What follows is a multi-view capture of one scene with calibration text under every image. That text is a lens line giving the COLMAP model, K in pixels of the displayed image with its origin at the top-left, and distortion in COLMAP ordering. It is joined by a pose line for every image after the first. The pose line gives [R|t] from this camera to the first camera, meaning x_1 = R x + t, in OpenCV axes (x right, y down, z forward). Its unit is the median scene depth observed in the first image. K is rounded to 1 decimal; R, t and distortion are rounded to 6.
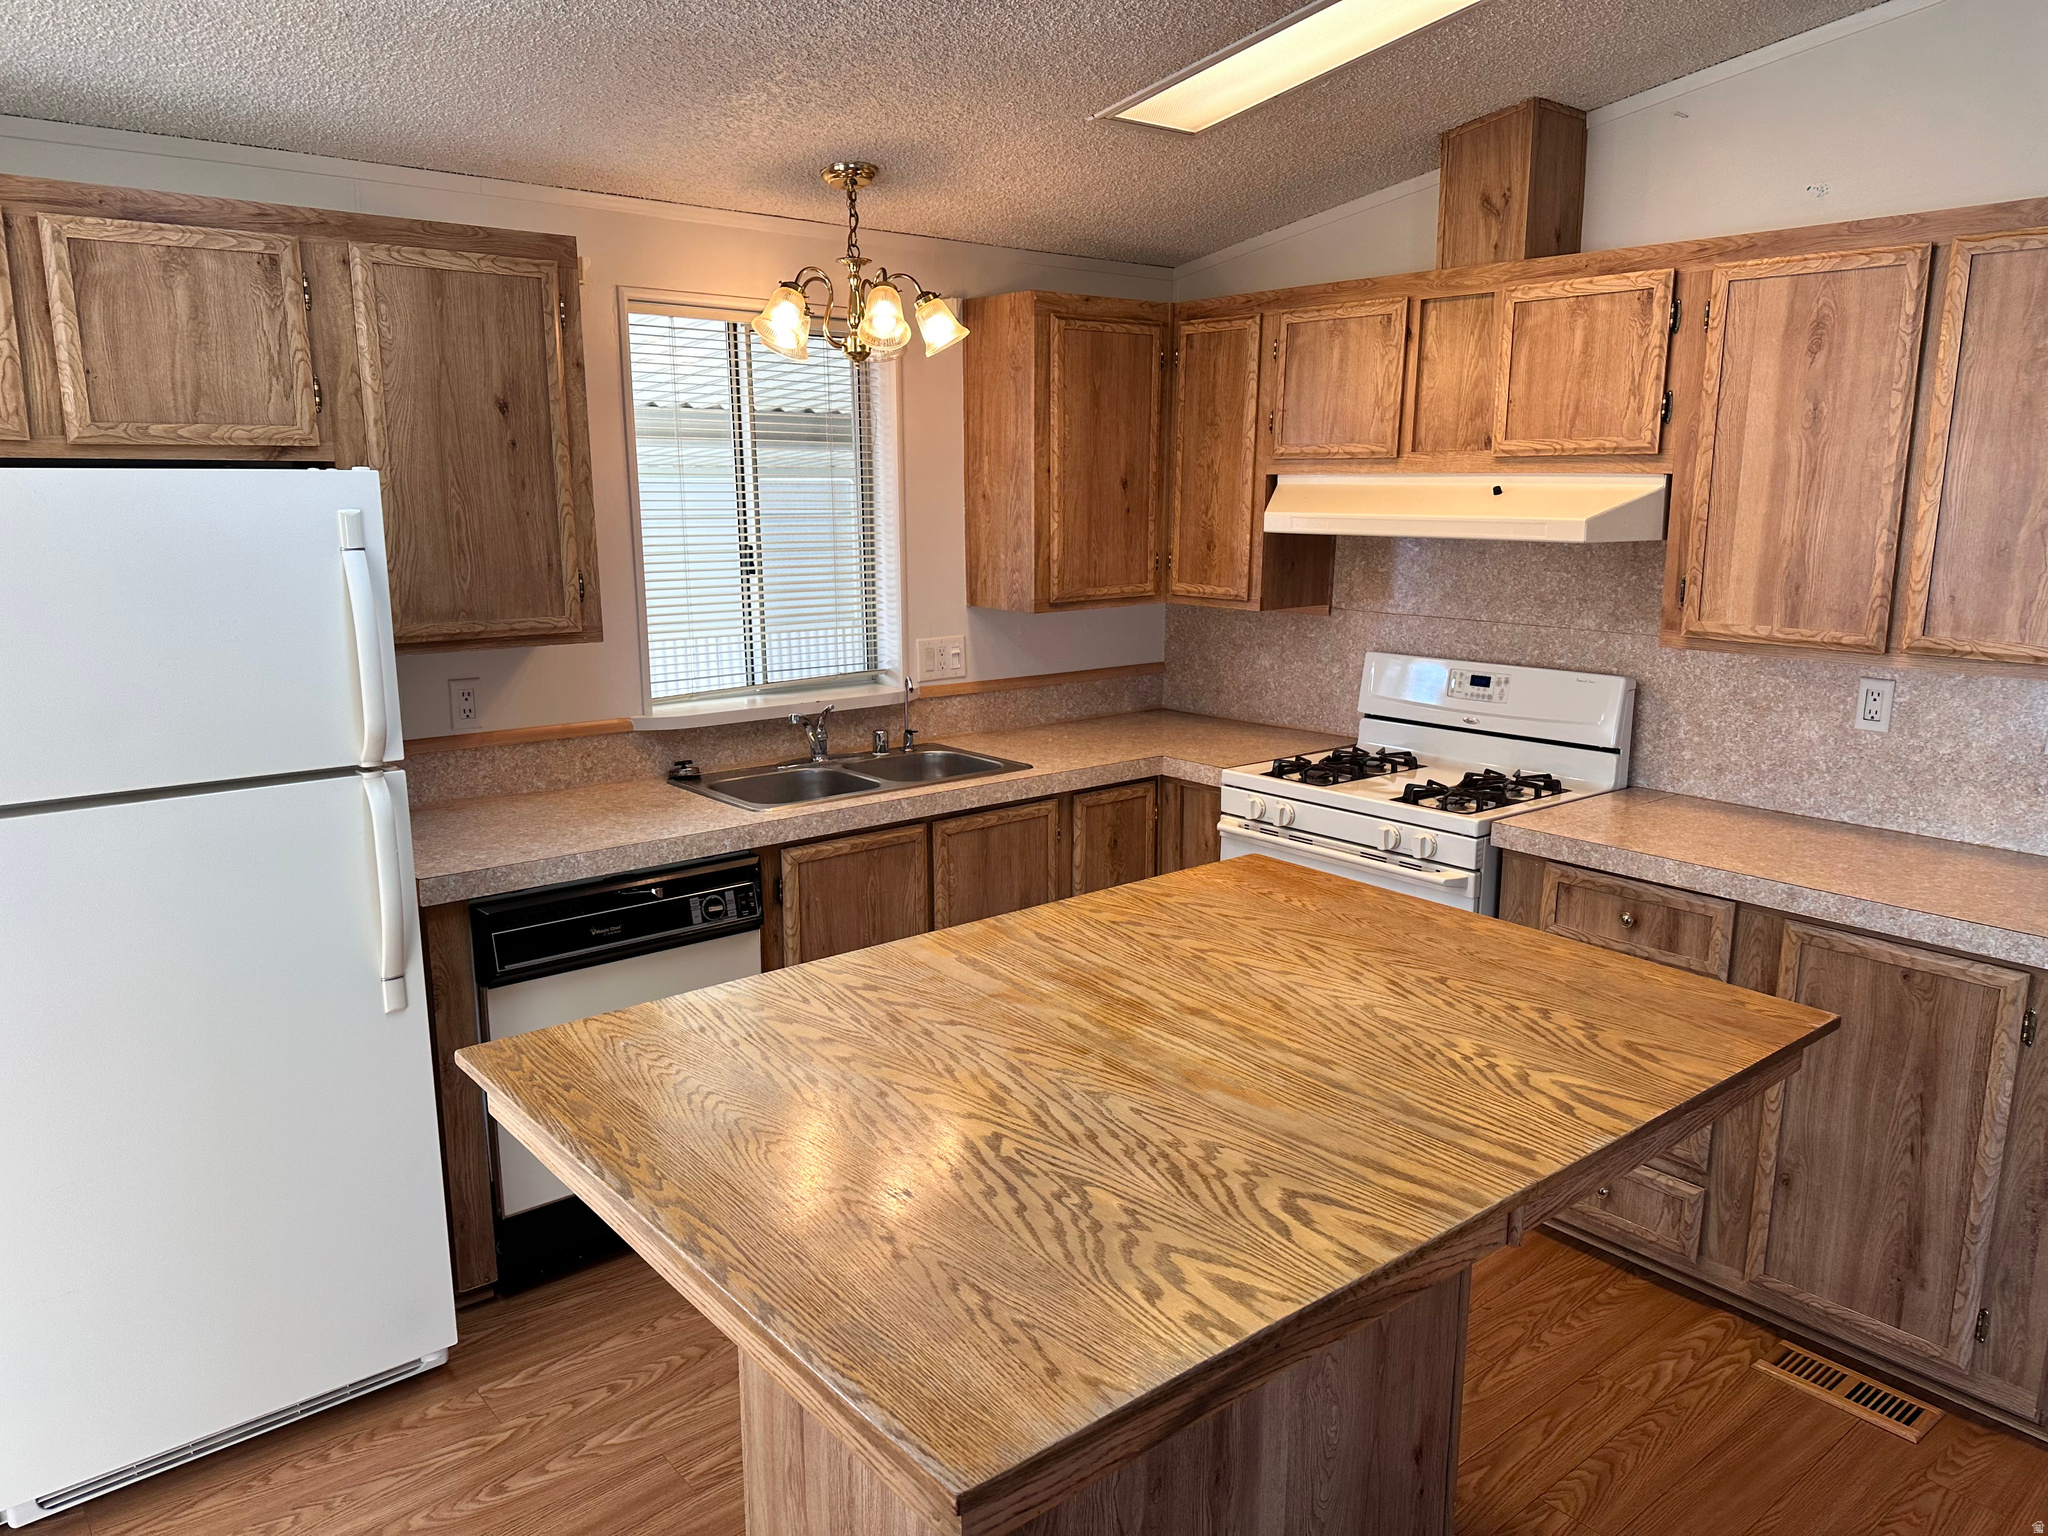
lens RADIAL K [[1434.9, 0, 1024.0], [0, 1434.9, 768.0], [0, 0, 1]] dist [-0.000225, 0.000296]
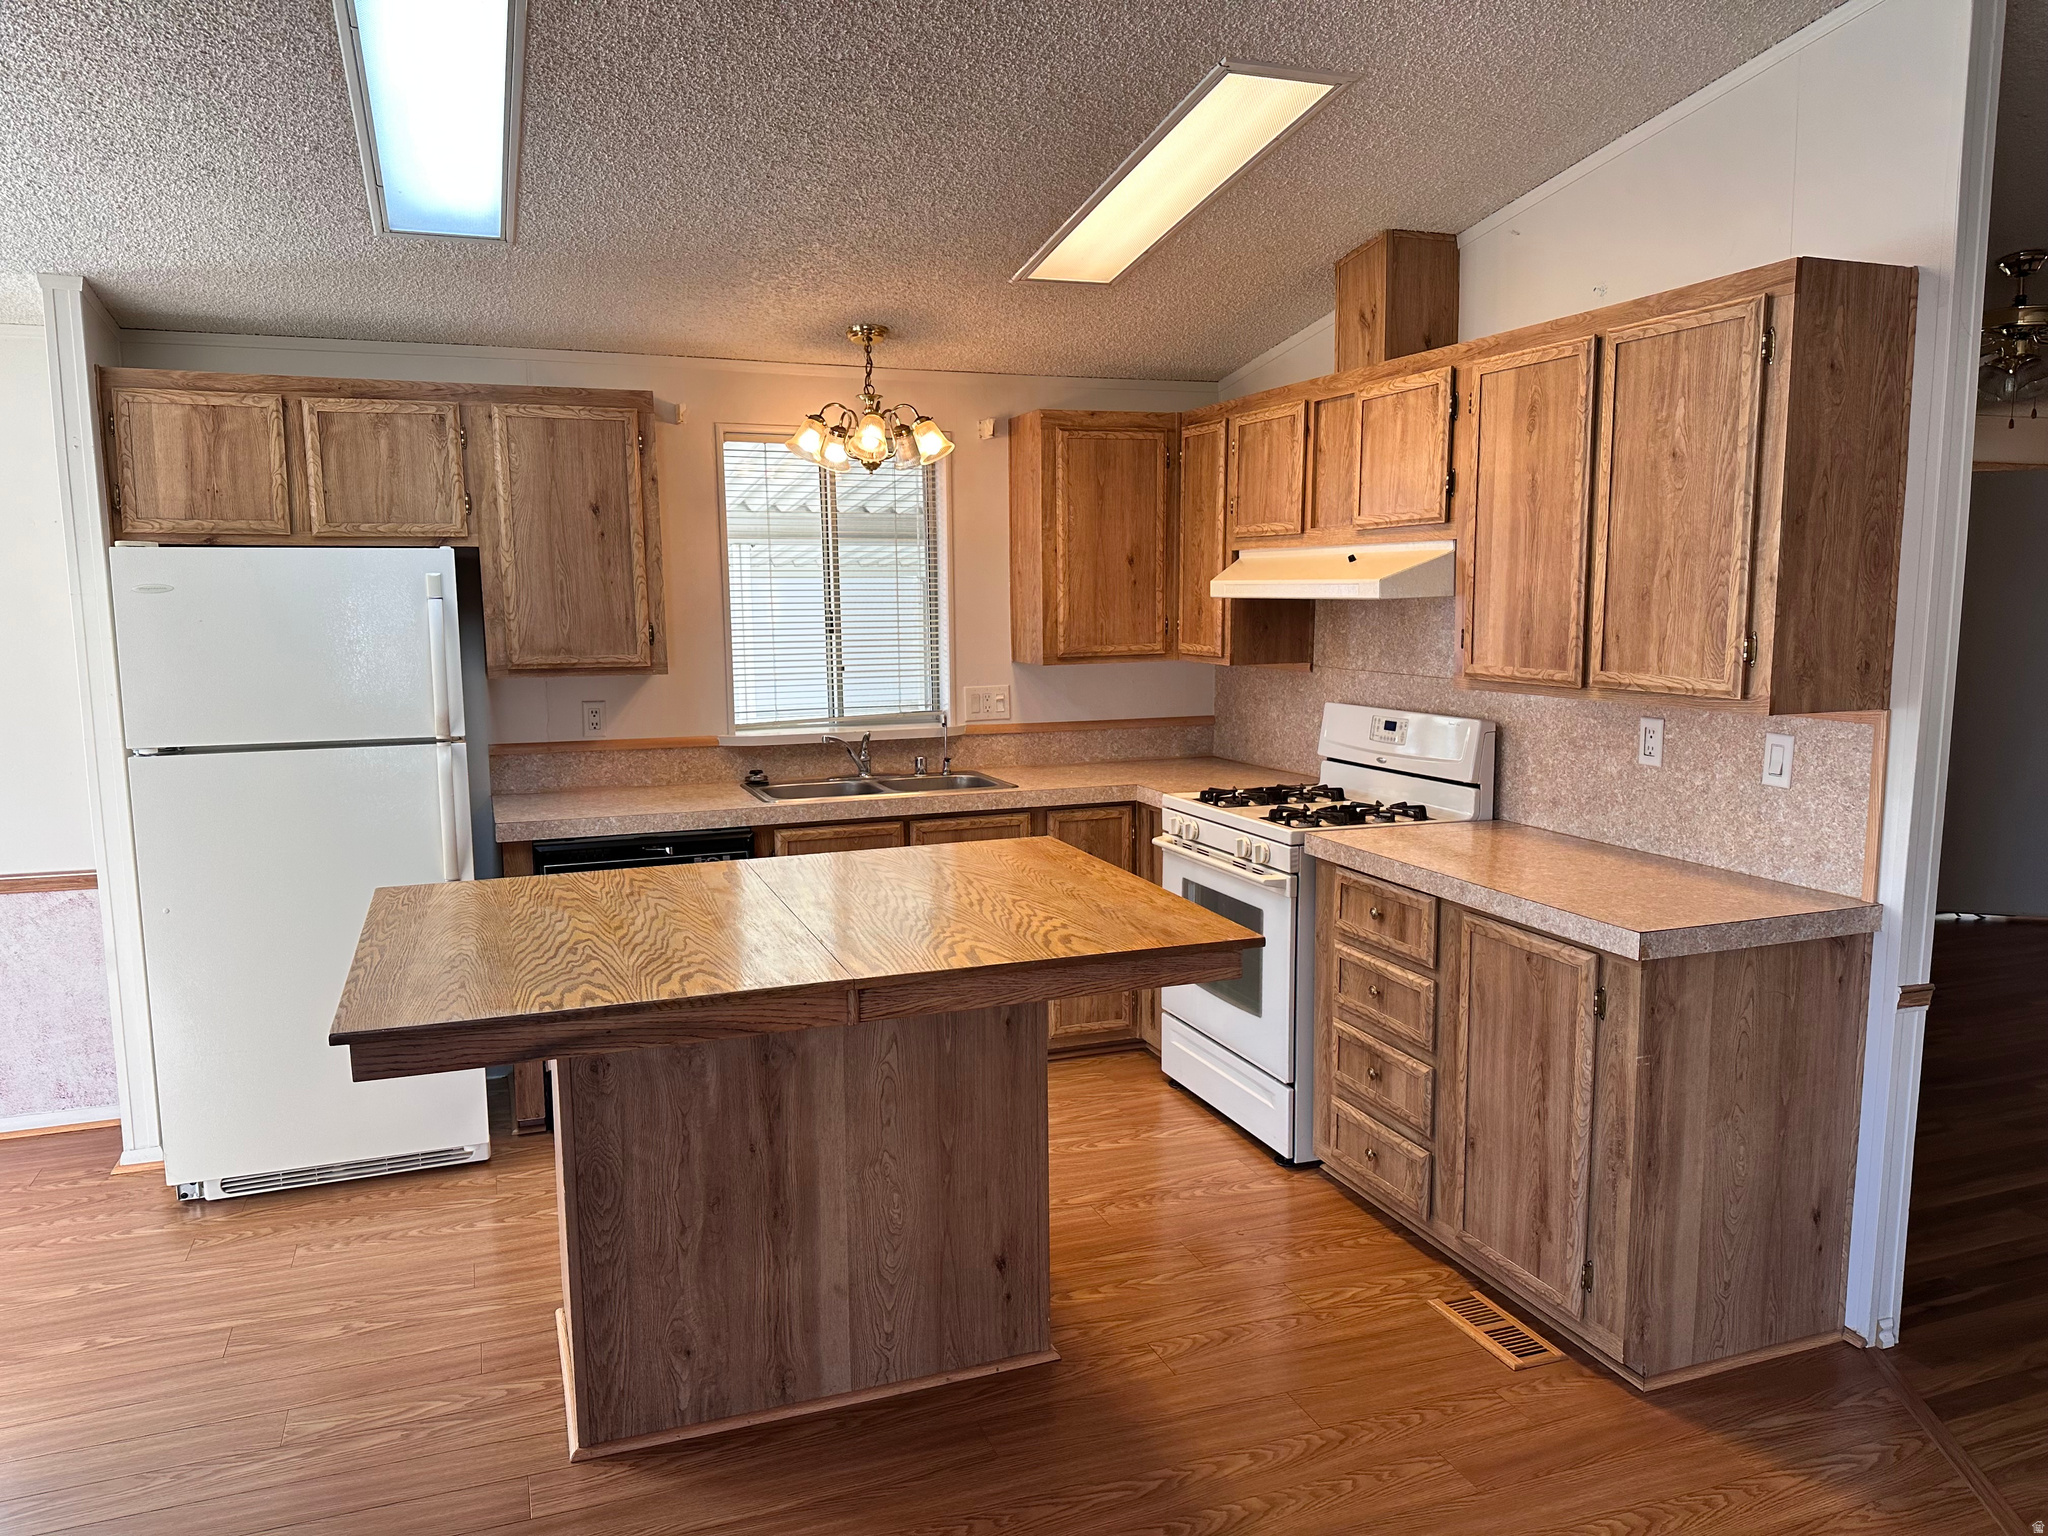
lens RADIAL K [[1427.0, 0, 1024.0], [0, 1427.0, 768.0], [0, 0, 1]] dist [0.030512, -0.001748]
pose [[0.944122, 0.031937, -0.328044, 0.510741], [-0.055296, 0.996536, -0.062123, 0.072794], [0.324924, 0.076791, 0.942617, -0.198411]]
